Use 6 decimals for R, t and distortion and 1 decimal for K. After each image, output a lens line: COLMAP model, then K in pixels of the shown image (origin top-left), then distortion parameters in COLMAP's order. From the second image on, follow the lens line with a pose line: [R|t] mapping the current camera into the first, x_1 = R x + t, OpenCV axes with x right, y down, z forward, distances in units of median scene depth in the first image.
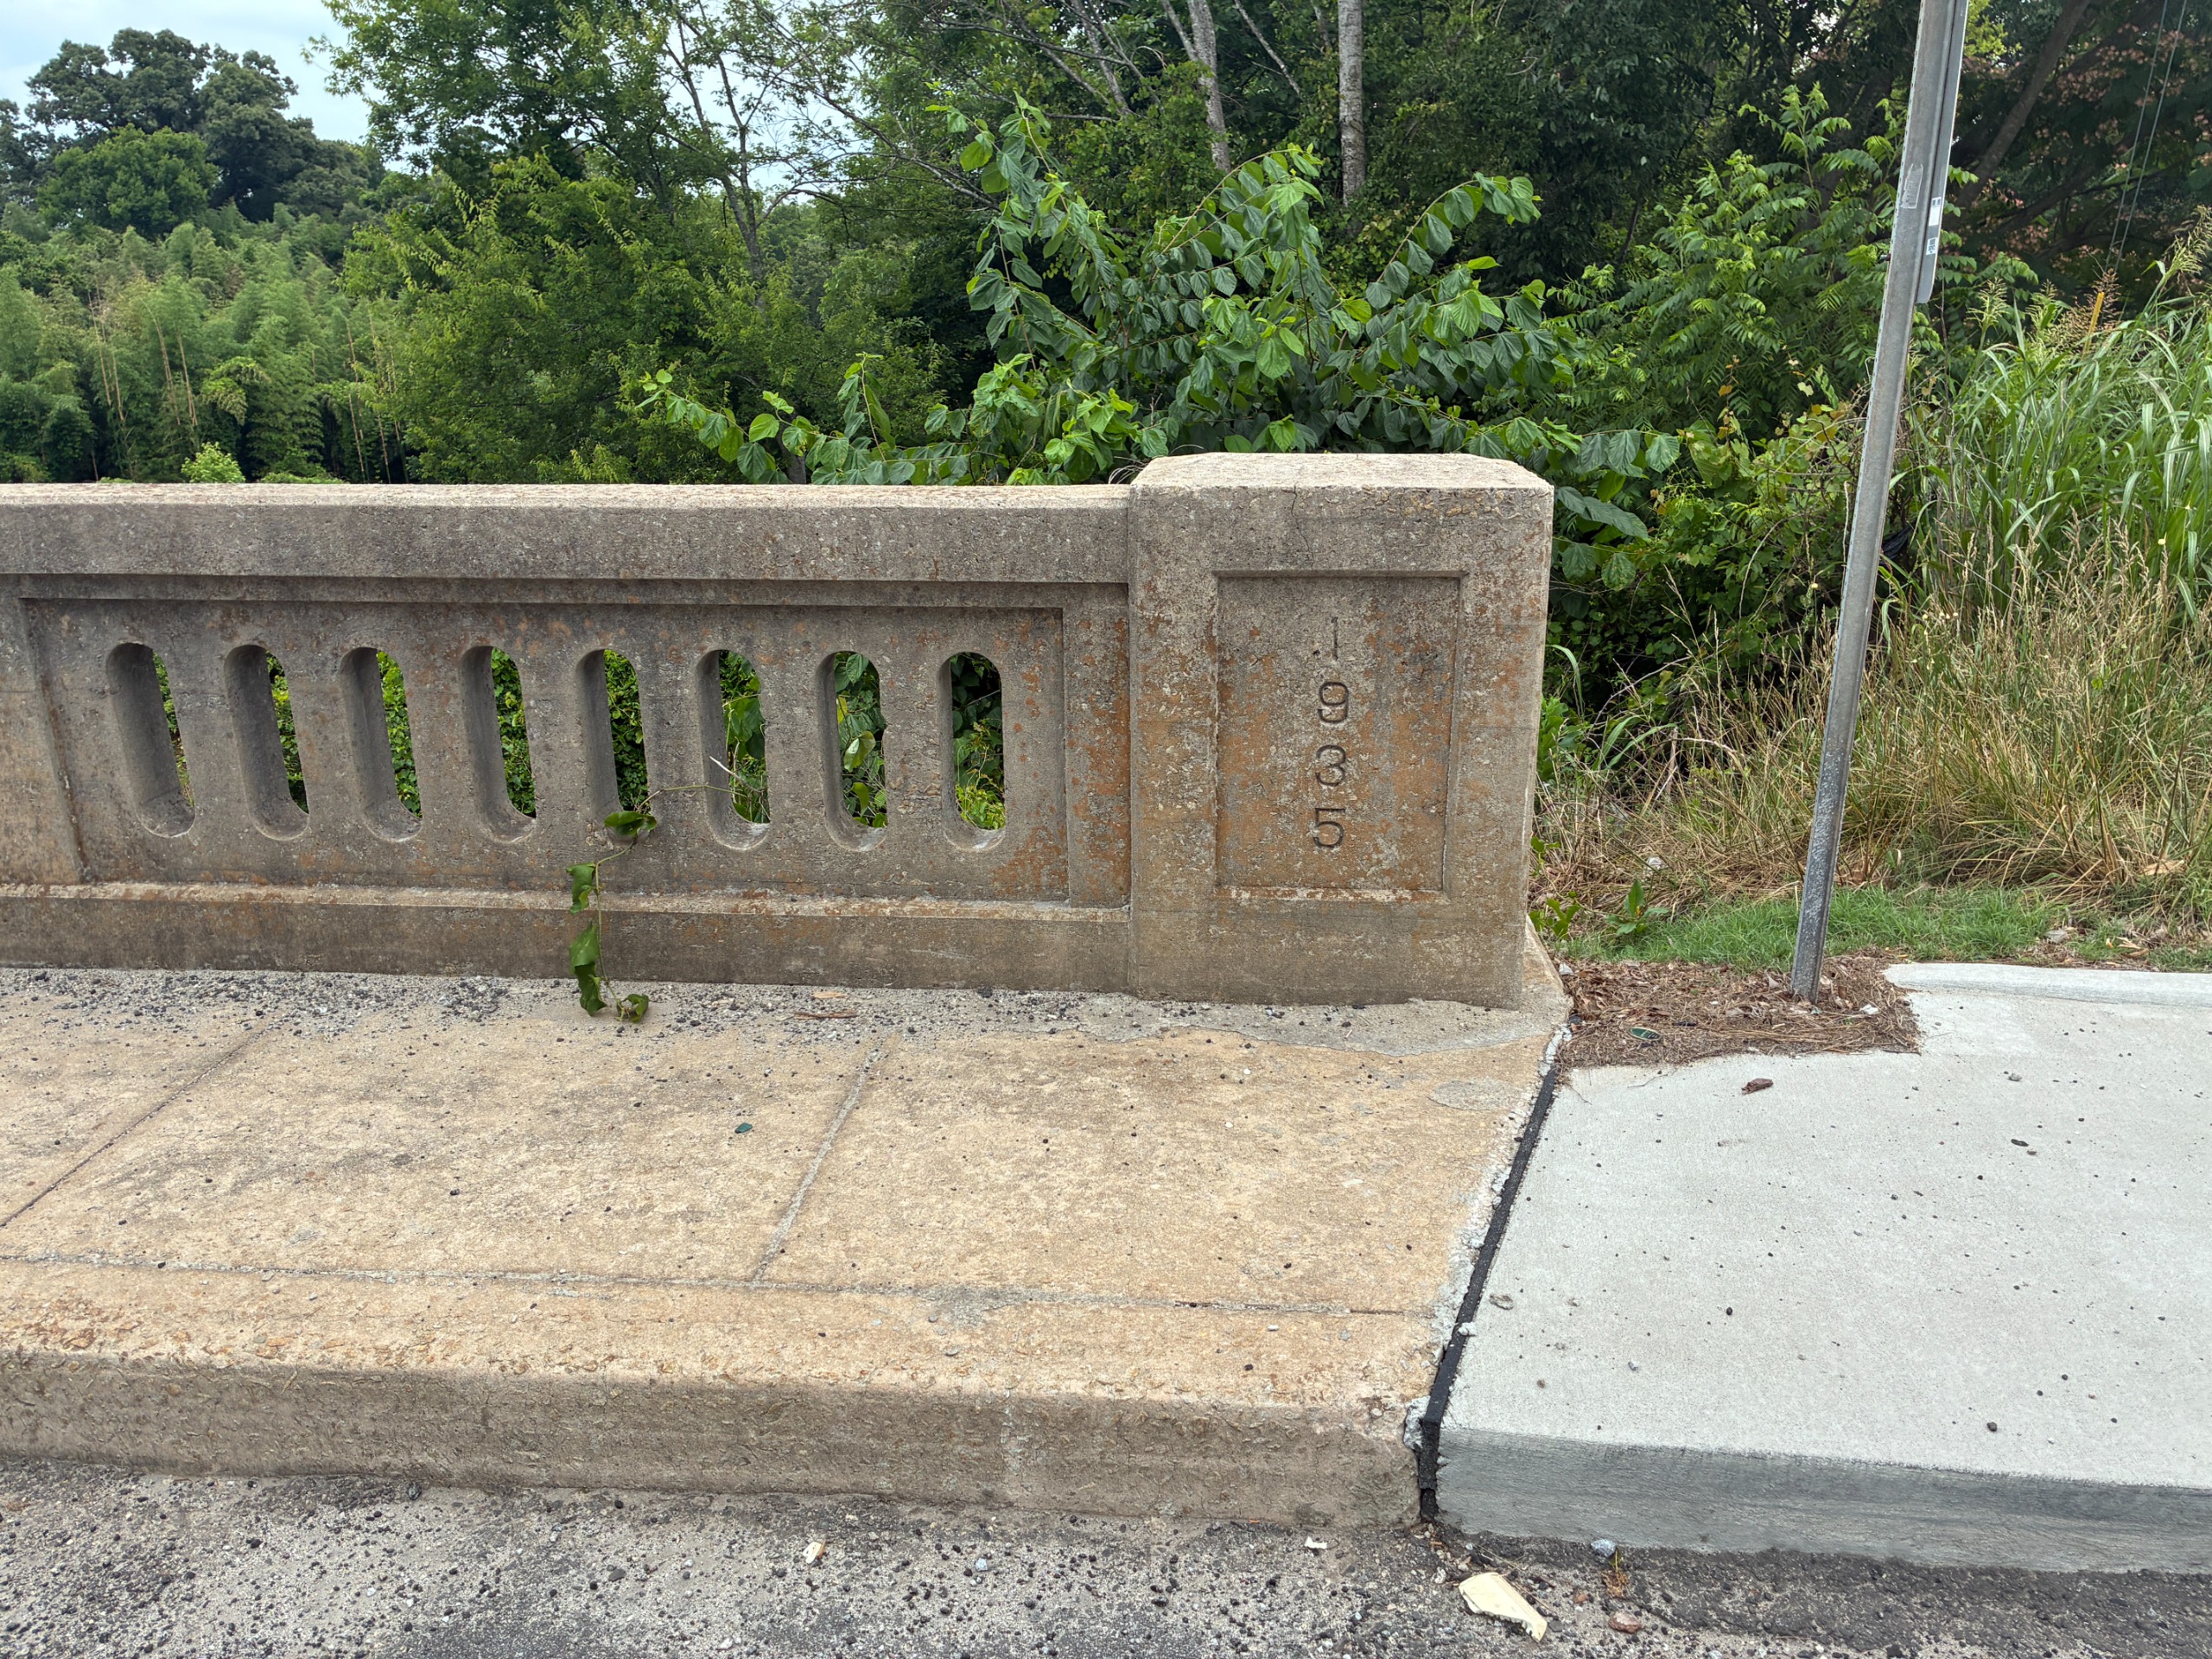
lens RADIAL K [[1676.5, 0, 1108.2], [0, 1676.5, 828.7], [0, 0, 1]] dist [0.044912, -0.052312]
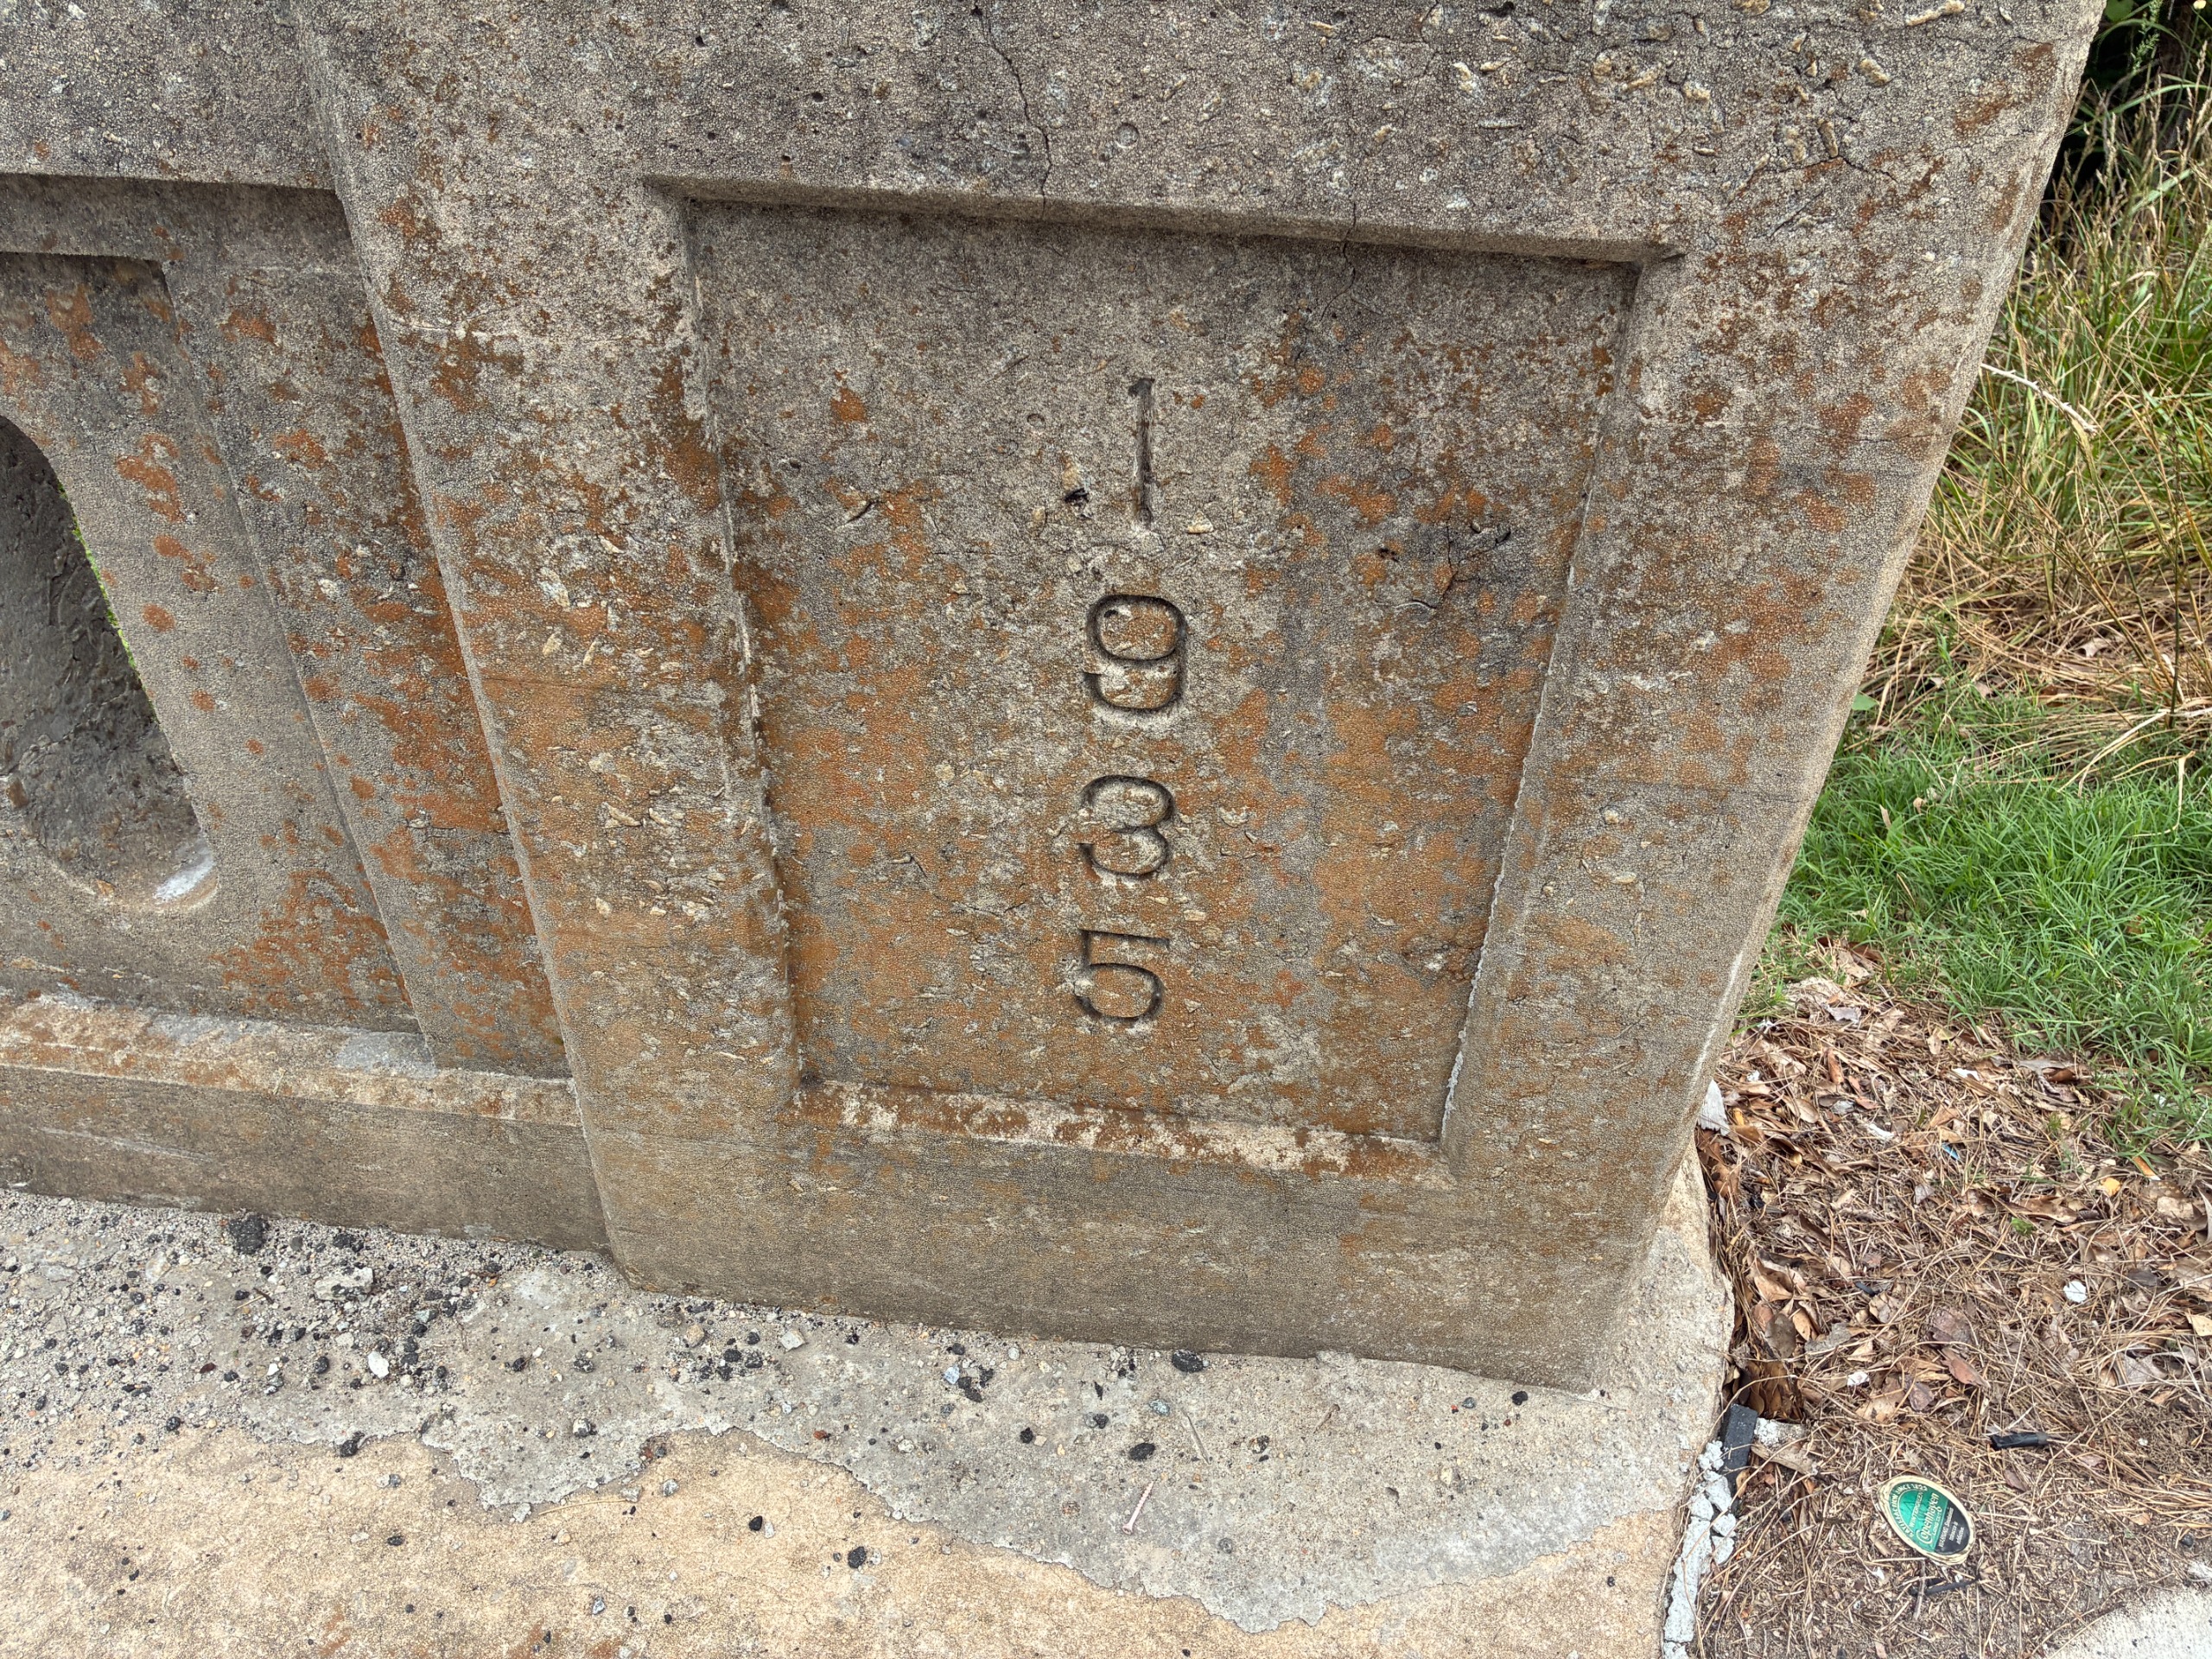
lens RADIAL K [[1676.5, 0, 1138.4], [0, 1676.5, 828.5], [0, 0, 1]] dist [0.044912, -0.052312]
pose [[0.998907, 0.042864, 0.018638, 0.128715], [-0.046727, 0.925380, 0.376150, -0.155346], [-0.001124, -0.376610, 0.926371, 0.707400]]
